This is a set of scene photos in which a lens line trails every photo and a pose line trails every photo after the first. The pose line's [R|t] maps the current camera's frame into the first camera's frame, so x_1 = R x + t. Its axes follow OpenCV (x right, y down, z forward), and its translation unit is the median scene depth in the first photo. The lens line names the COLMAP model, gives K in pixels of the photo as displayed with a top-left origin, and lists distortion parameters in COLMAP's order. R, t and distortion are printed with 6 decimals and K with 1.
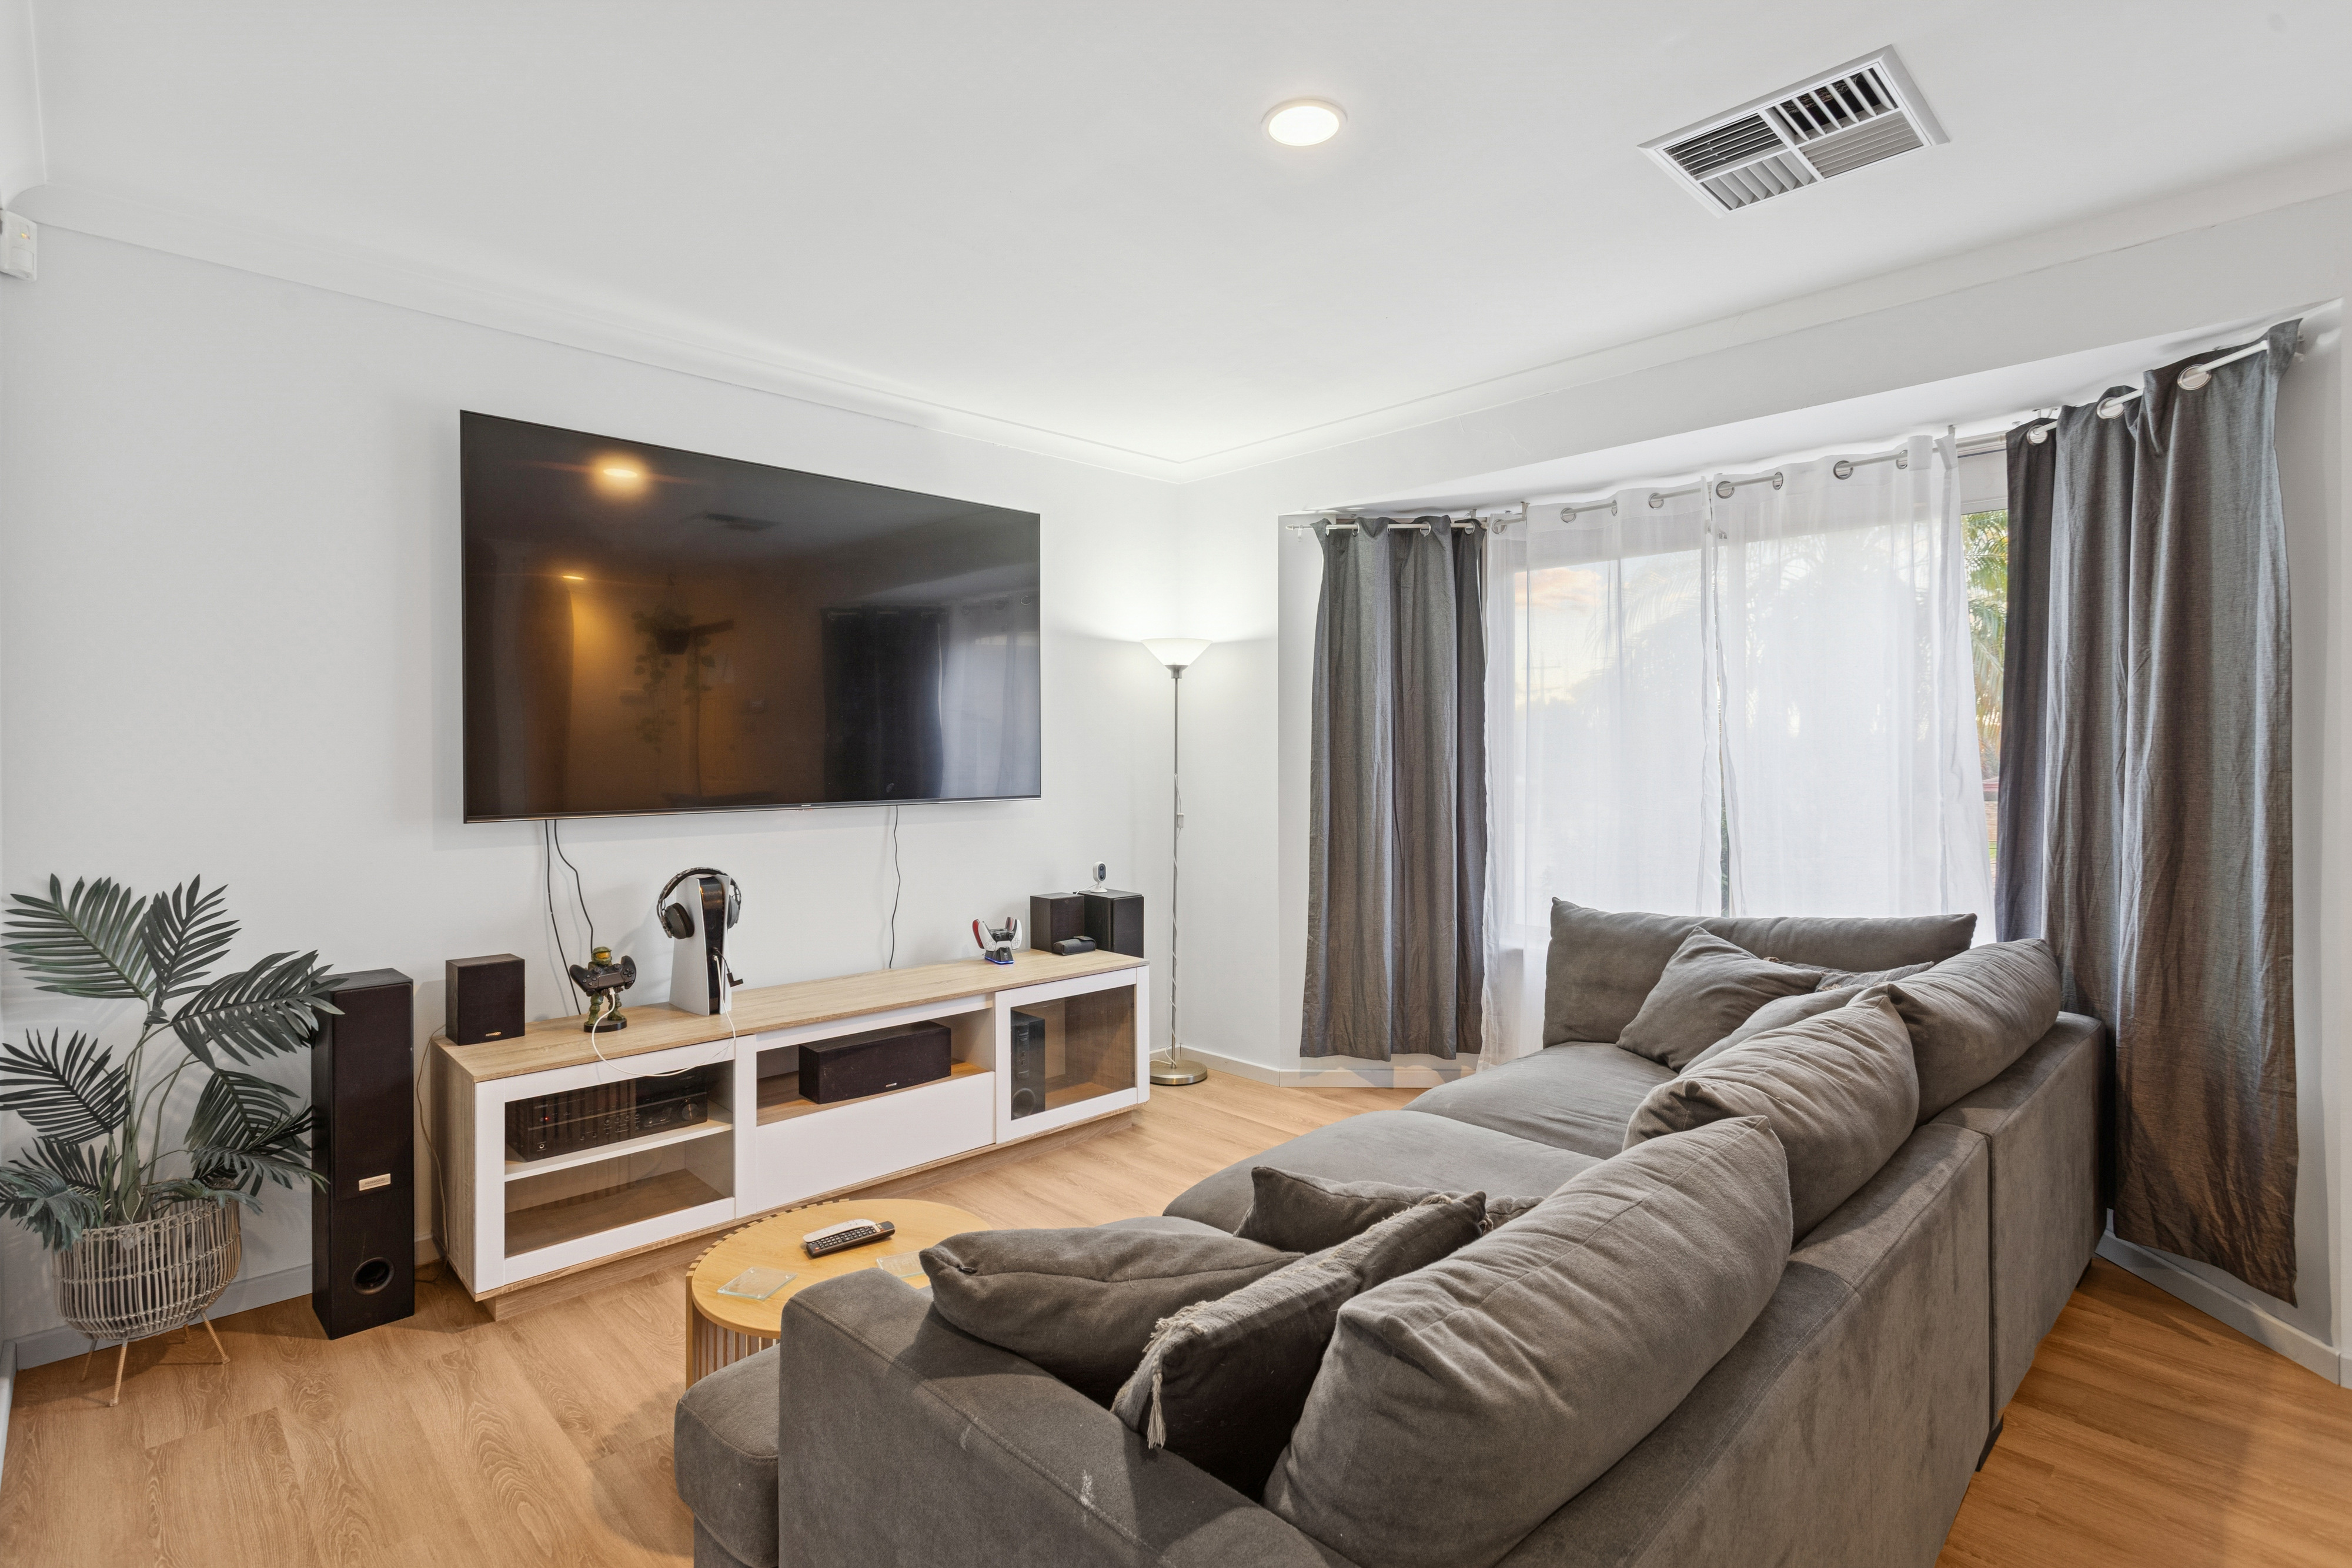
lens RADIAL K [[1124.3, 0, 1167.5], [0, 1124.3, 758.6], [0, 0, 1]] dist [0.001047, 0.002503]
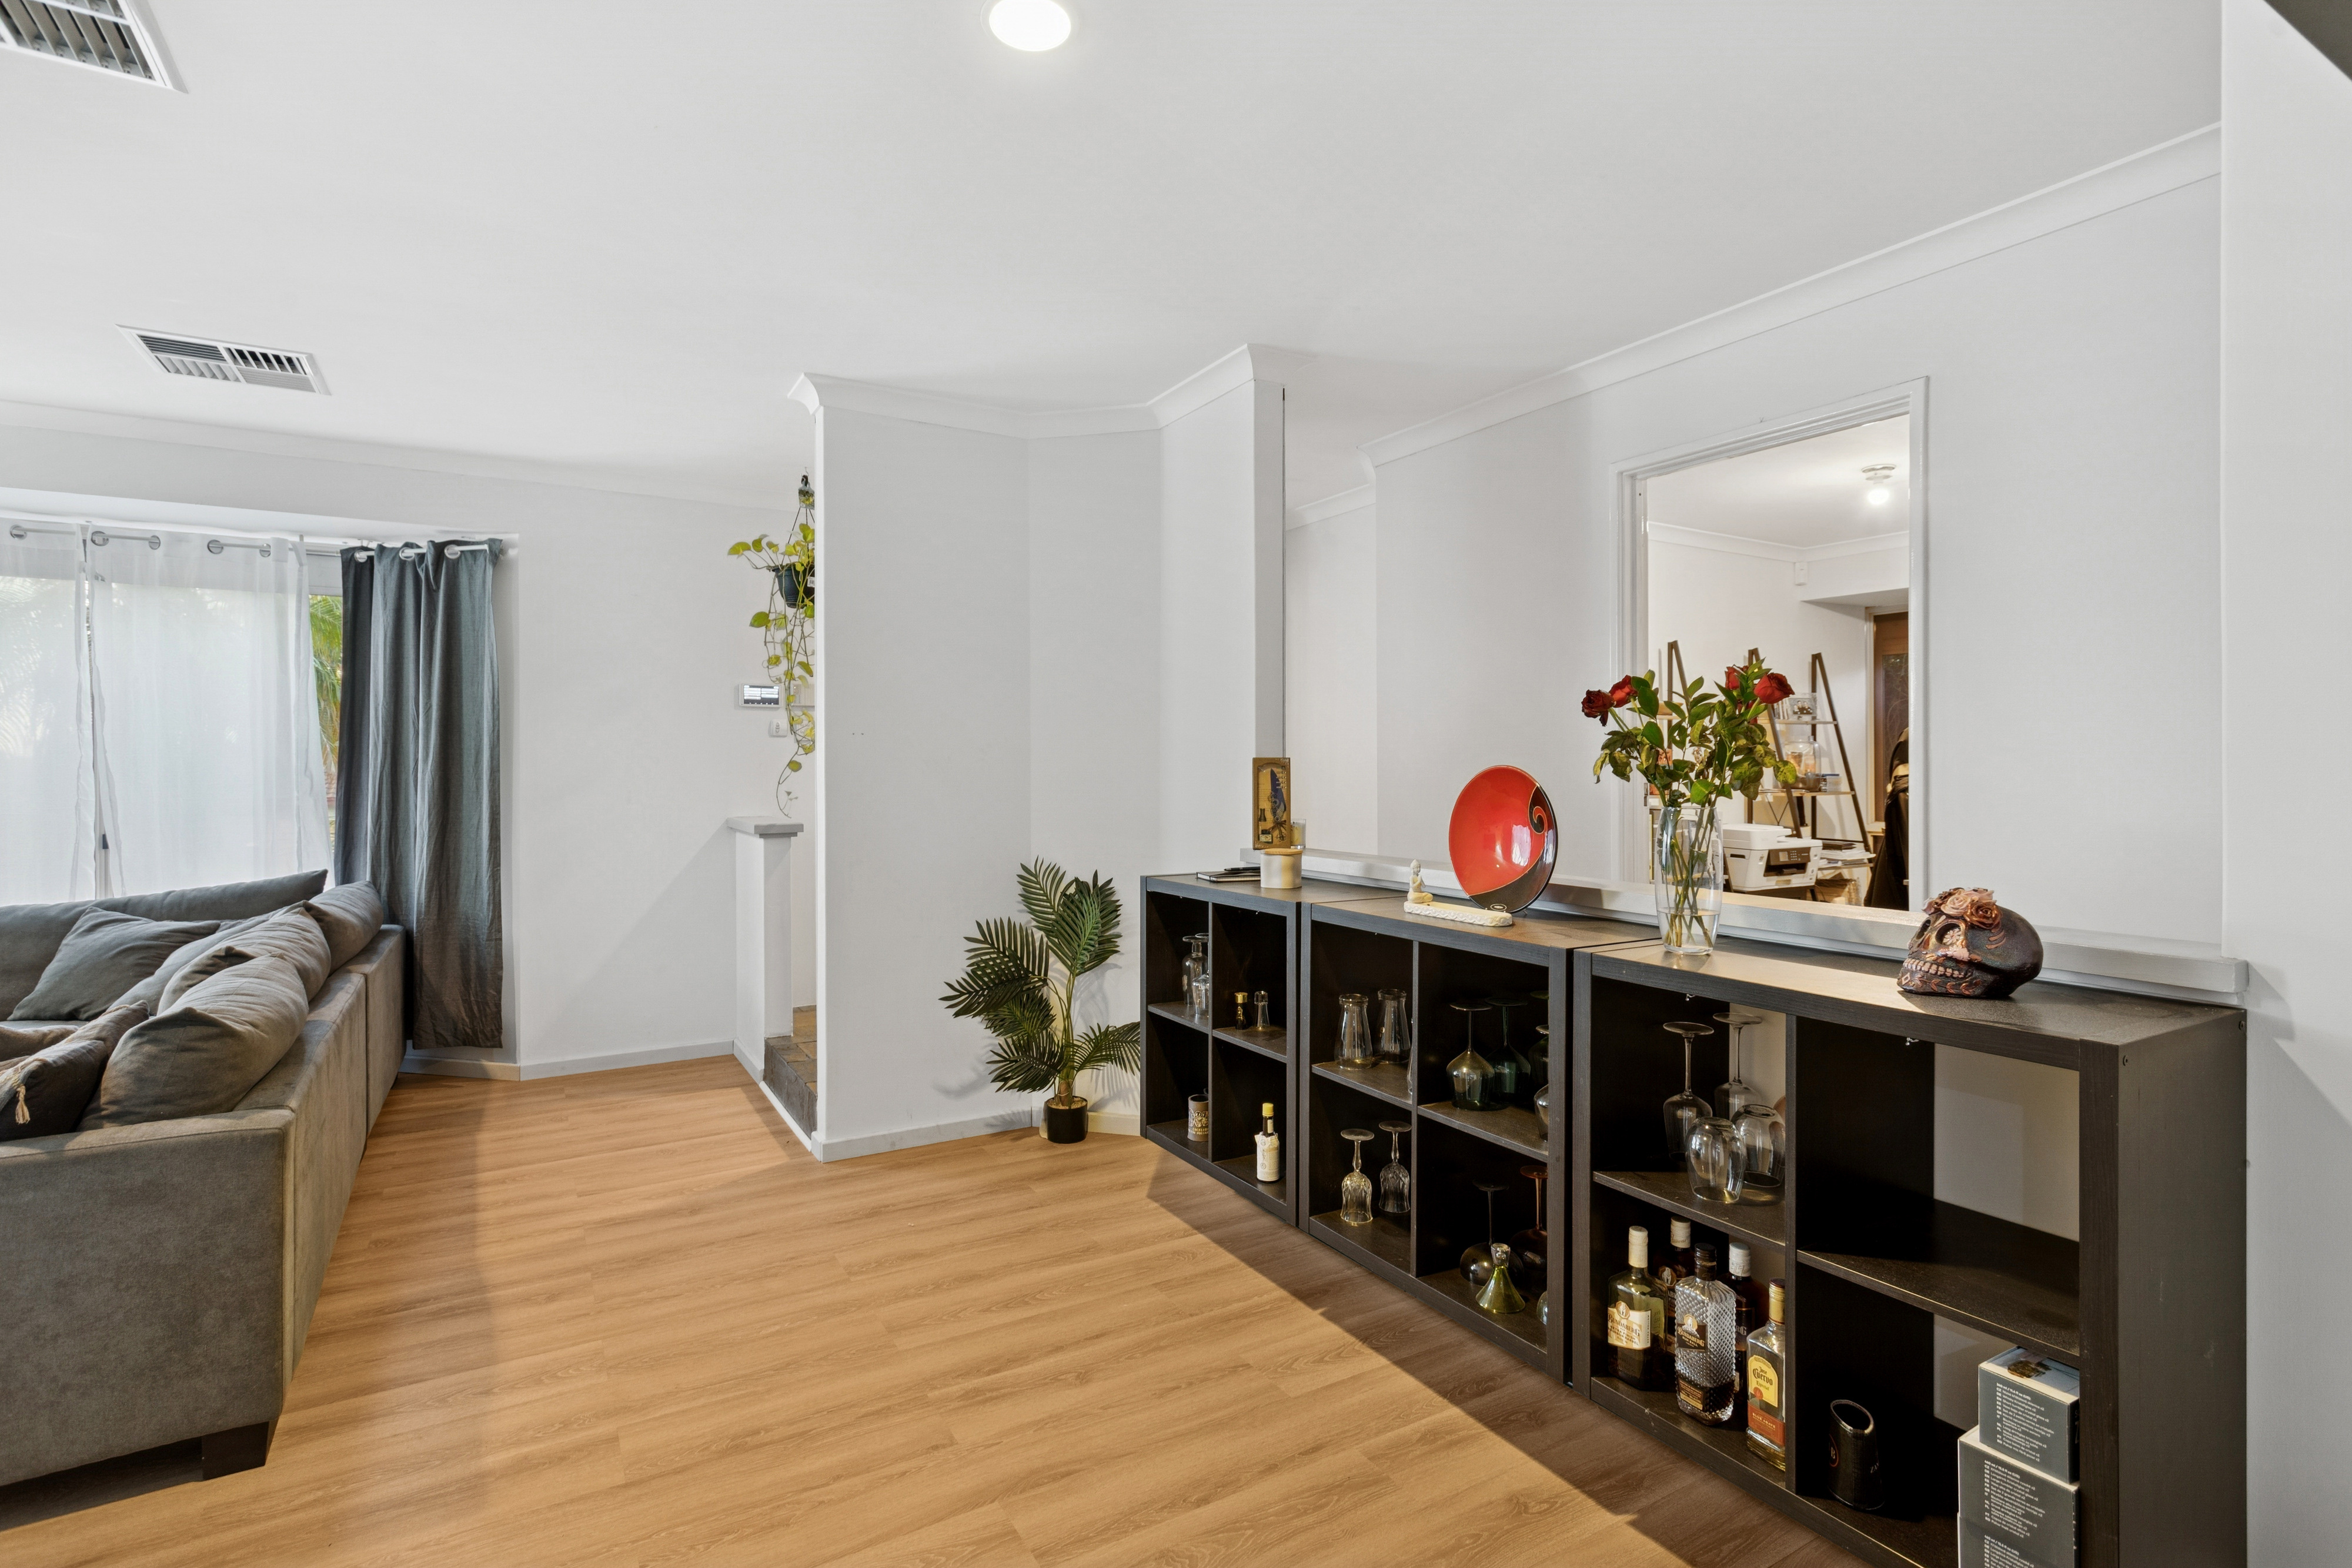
lens RADIAL K [[1124.3, 0, 1173.4], [0, 1124.3, 766.8], [0, 0, 1]] dist [0.001047, 0.002503]
pose [[0.234559, -0.000910, 0.972101, -0.536565], [0.005224, 0.999986, -0.000324, 0.008279], [-0.972088, 0.005154, 0.234561, -0.507913]]
